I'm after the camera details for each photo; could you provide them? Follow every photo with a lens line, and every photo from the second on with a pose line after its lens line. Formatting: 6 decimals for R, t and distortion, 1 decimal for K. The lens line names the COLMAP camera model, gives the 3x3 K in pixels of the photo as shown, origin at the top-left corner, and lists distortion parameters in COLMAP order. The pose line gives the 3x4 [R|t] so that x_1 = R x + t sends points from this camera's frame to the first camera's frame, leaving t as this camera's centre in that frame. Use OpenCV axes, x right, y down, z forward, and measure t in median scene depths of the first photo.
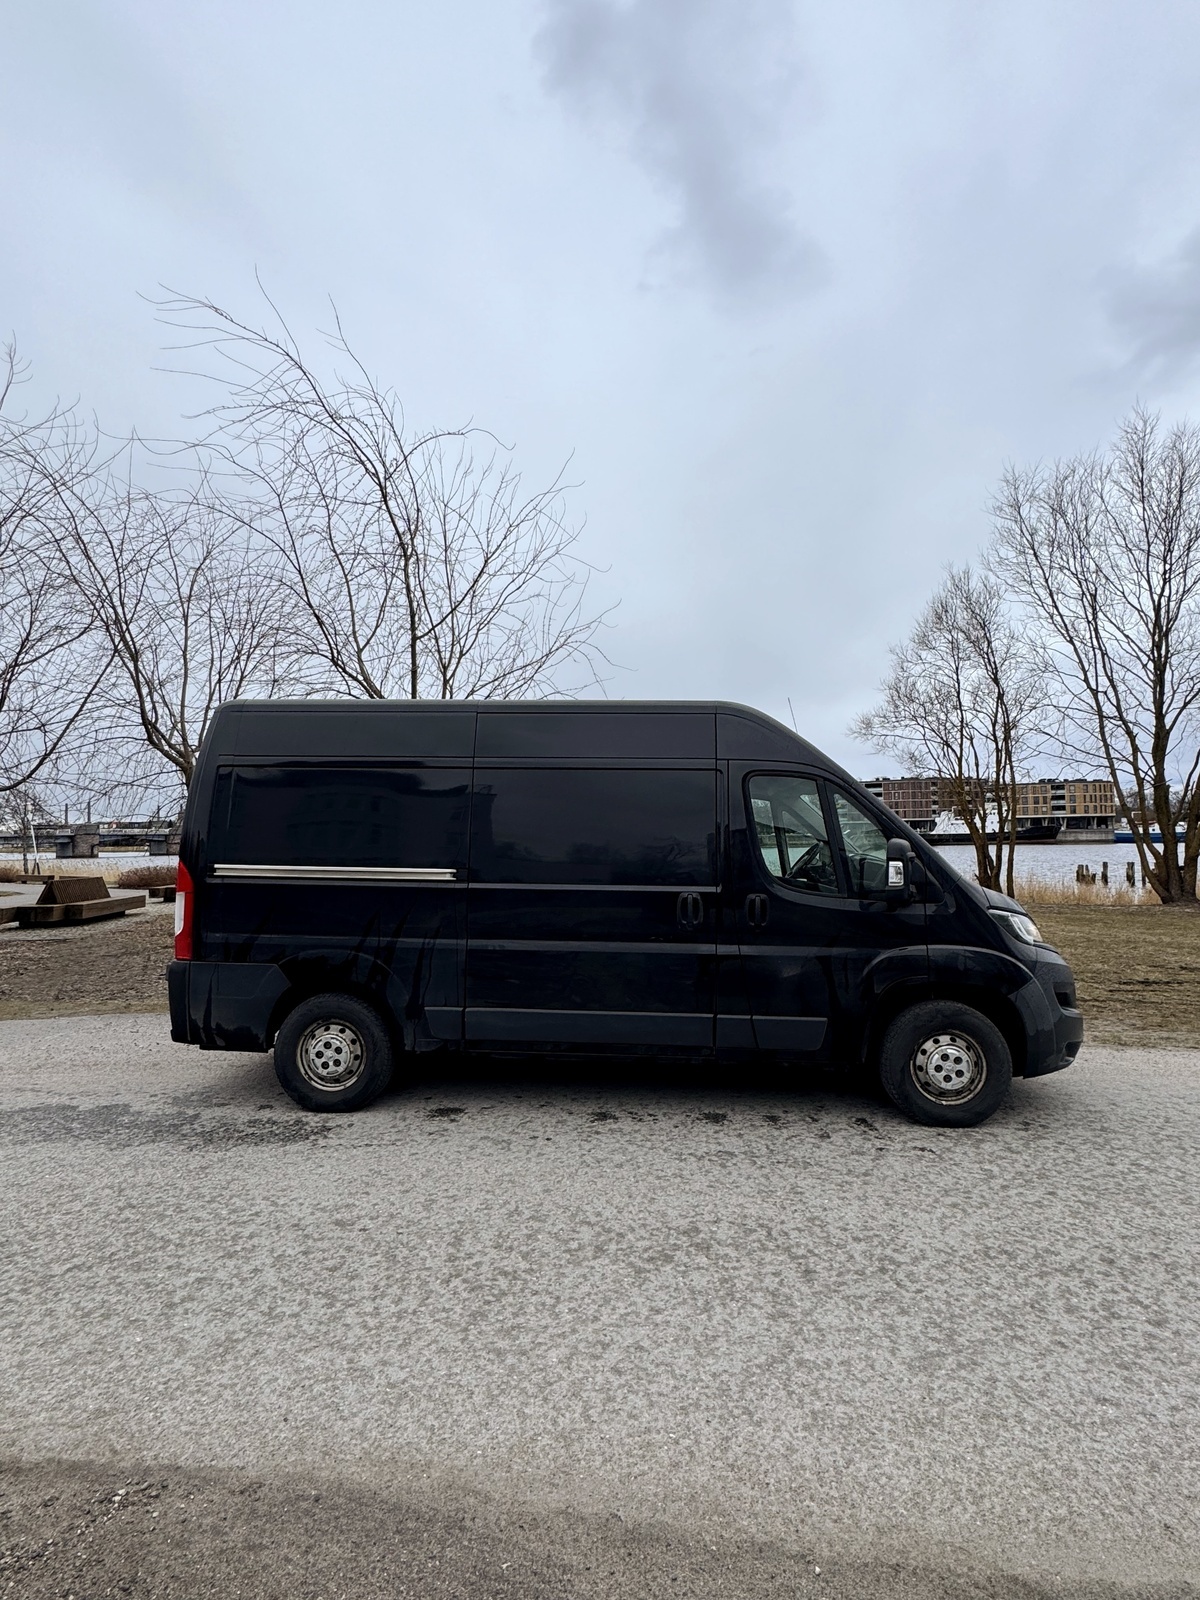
lens RADIAL K [[808.2, 0, 606.9], [0, 808.2, 807.7], [0, 0, 1]] dist [0.002036, 0.000659]
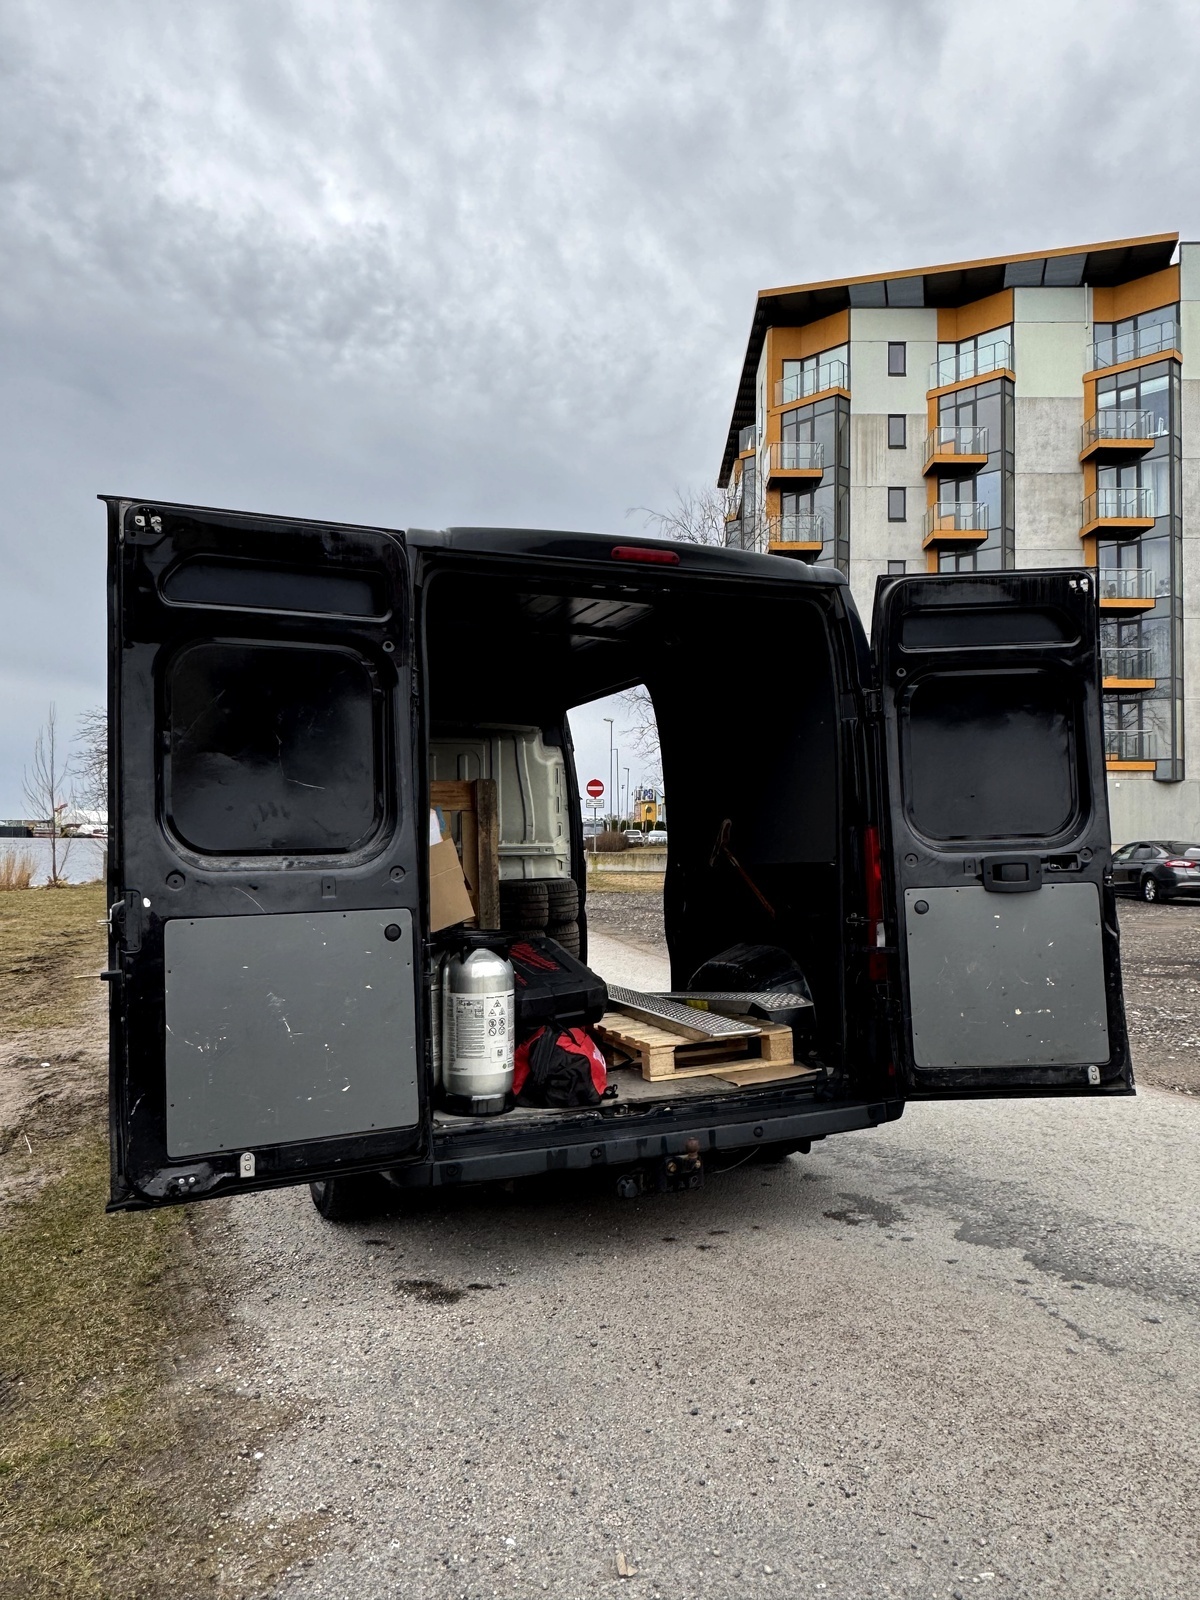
lens RADIAL K [[1130.9, 0, 615.5], [0, 1130.9, 807.6], [0, 0, 1]] dist [-0.003950, -0.000610]
pose [[-0.462657, 0.030974, 0.885996, -1.260315], [-0.035428, 0.997945, -0.053387, 0.114850], [-0.885829, -0.056089, -0.460609, 1.676486]]
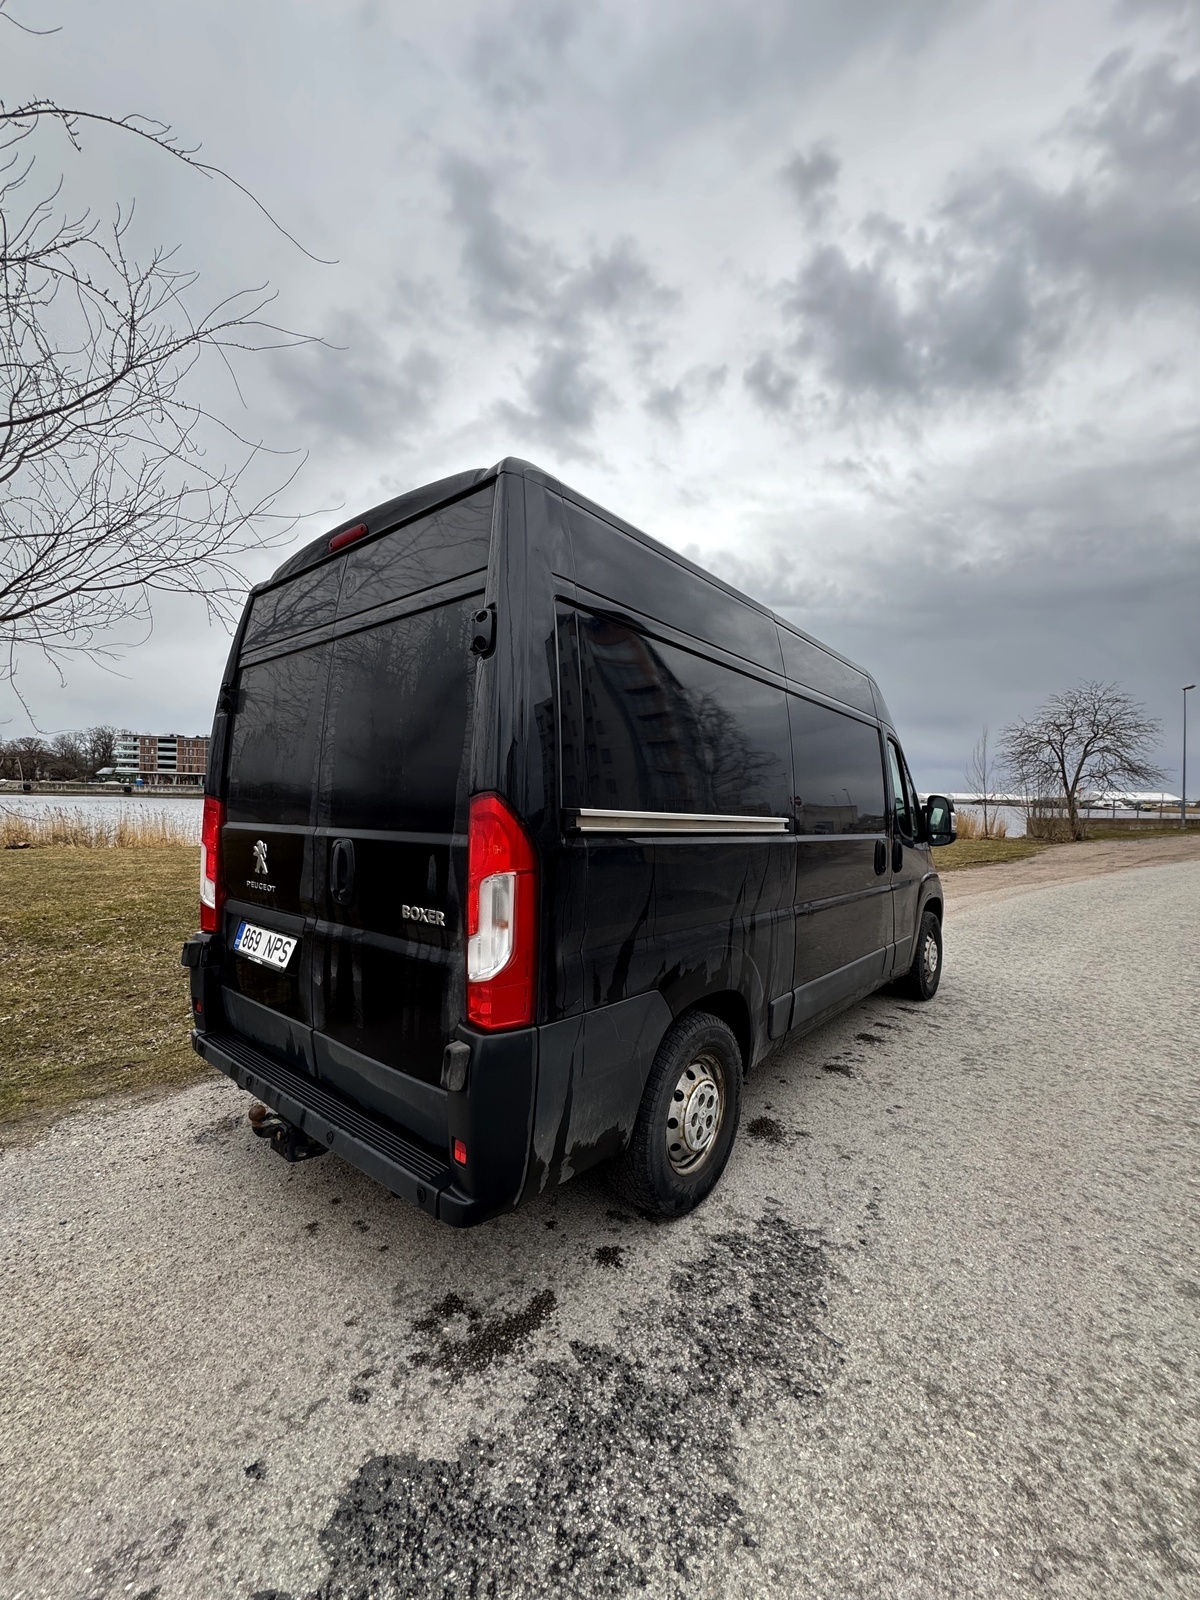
lens RADIAL K [[636.8, 0, 604.6], [0, 636.8, 801.7], [0, 0, 1]] dist [-0.001469, 0.000121]
pose [[0.583973, 0.020584, 0.811512, -0.804892], [-0.061761, 0.997908, 0.019132, 0.060776], [-0.809421, -0.061293, 0.584022, 0.800303]]
